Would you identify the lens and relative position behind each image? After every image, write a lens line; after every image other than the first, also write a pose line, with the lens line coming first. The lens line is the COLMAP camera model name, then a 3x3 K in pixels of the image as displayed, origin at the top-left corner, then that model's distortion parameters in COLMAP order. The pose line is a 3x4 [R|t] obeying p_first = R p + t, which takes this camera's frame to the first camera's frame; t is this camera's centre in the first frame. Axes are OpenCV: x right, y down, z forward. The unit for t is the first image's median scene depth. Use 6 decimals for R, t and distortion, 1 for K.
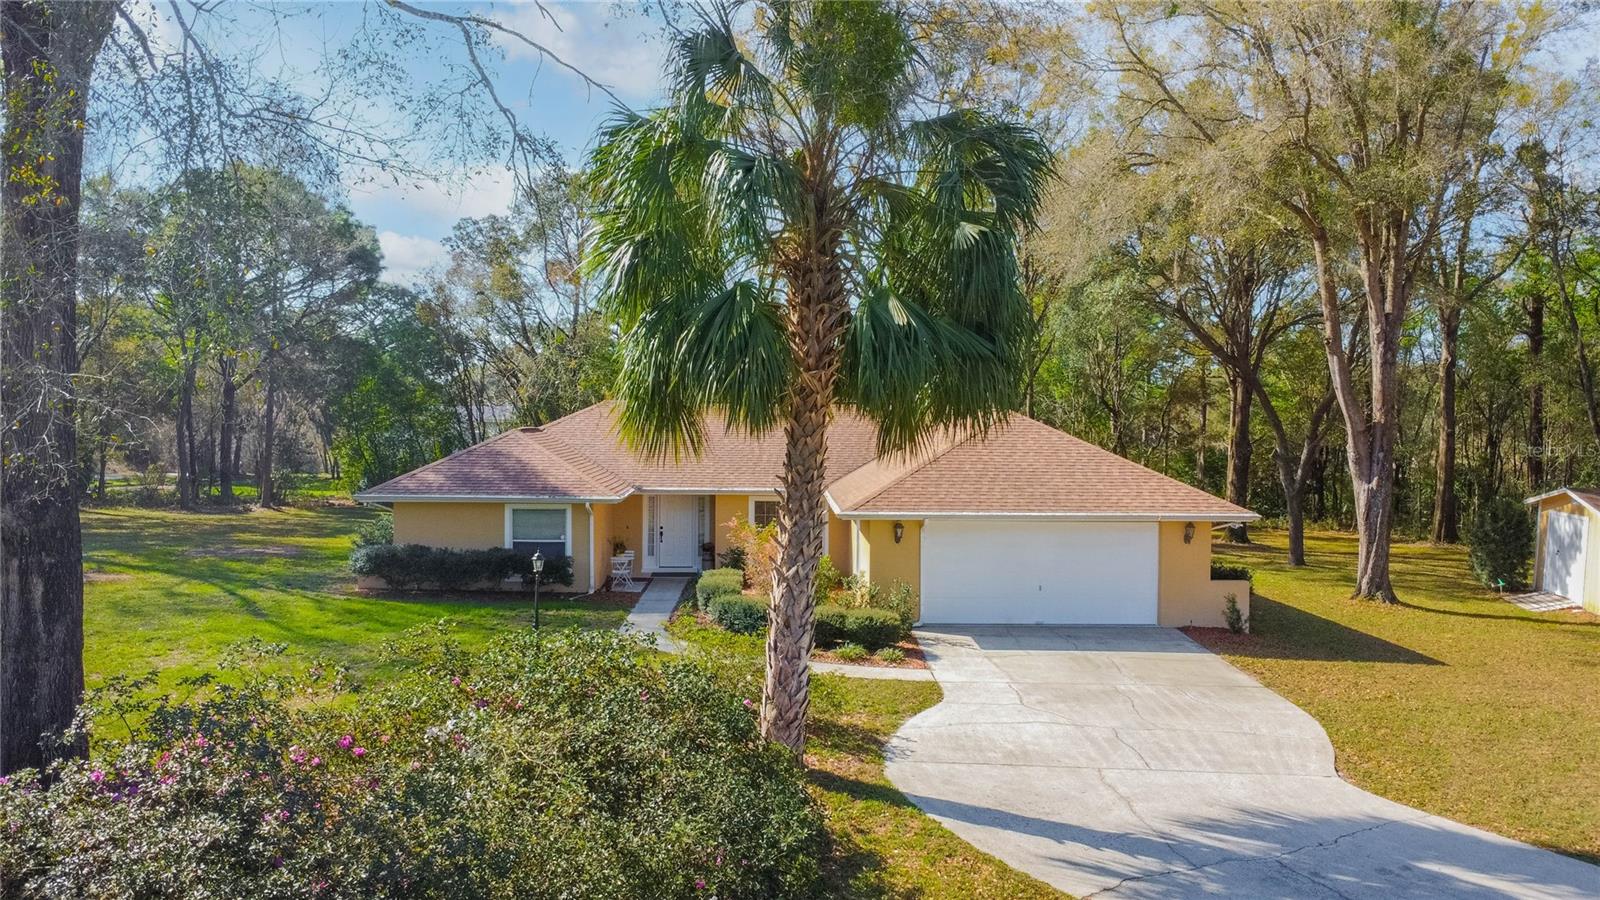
lens RADIAL K [[1189.0, 0, 775.9], [0, 1189.0, 394.2], [0, 0, 1]] dist [-0.025095, -0.006170]
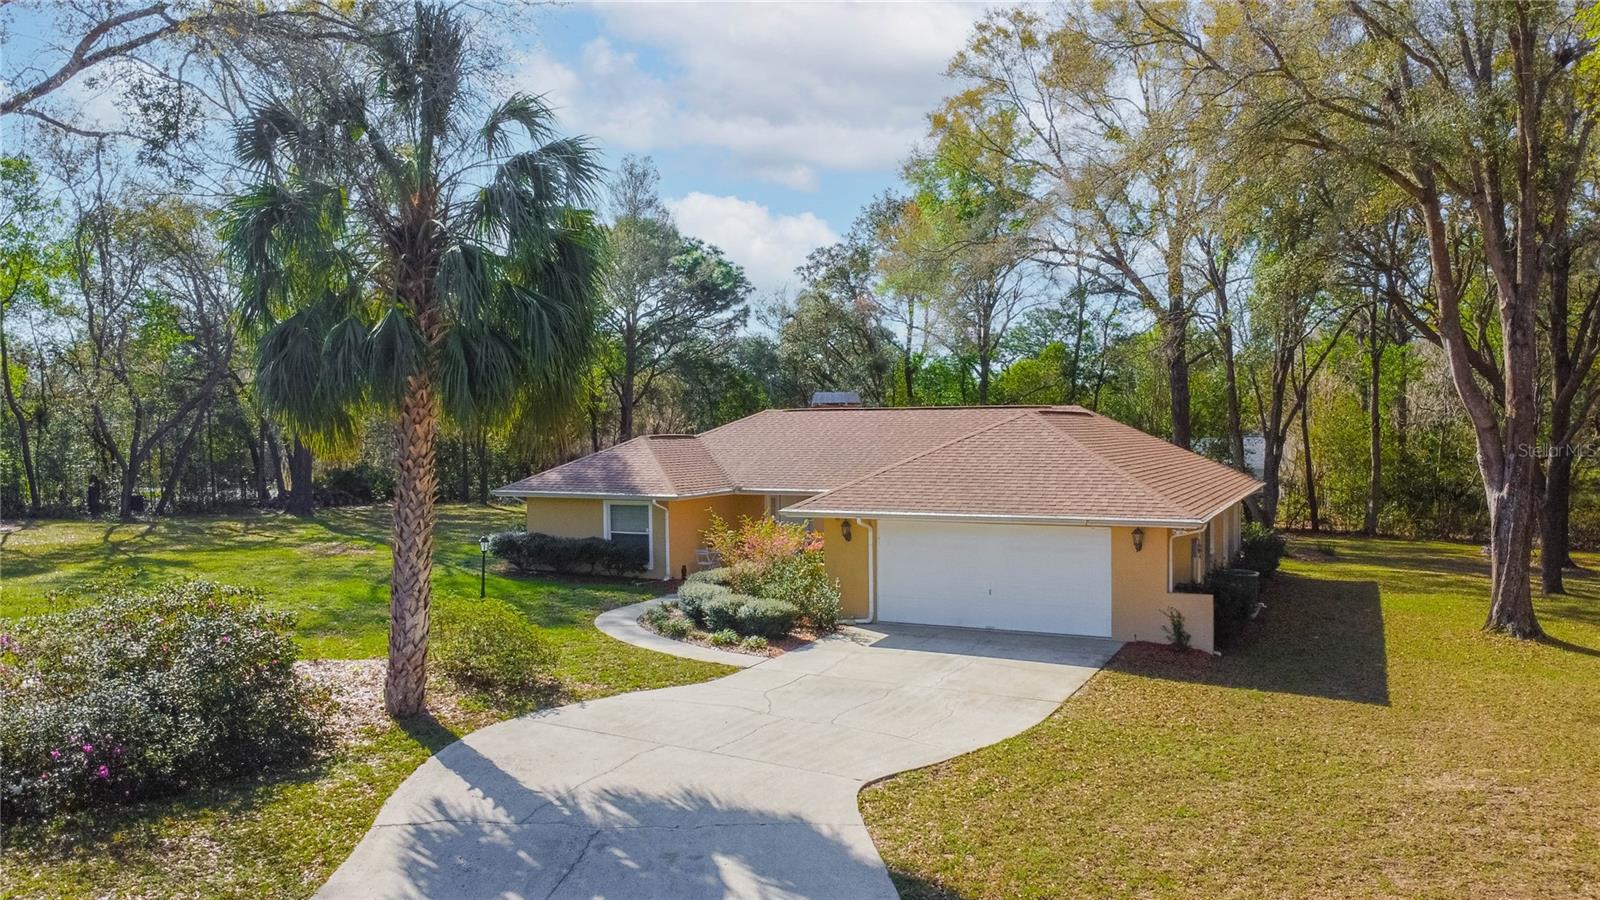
lens RADIAL K [[1158.7, 0, 794.8], [0, 1158.7, 452.7], [0, 0, 1]] dist [-0.035208, -0.002274]
pose [[0.895339, -0.004015, -0.445368, 0.516404], [0.020989, 0.999229, 0.033185, 0.014695], [0.444891, -0.039059, 0.894732, 0.086173]]
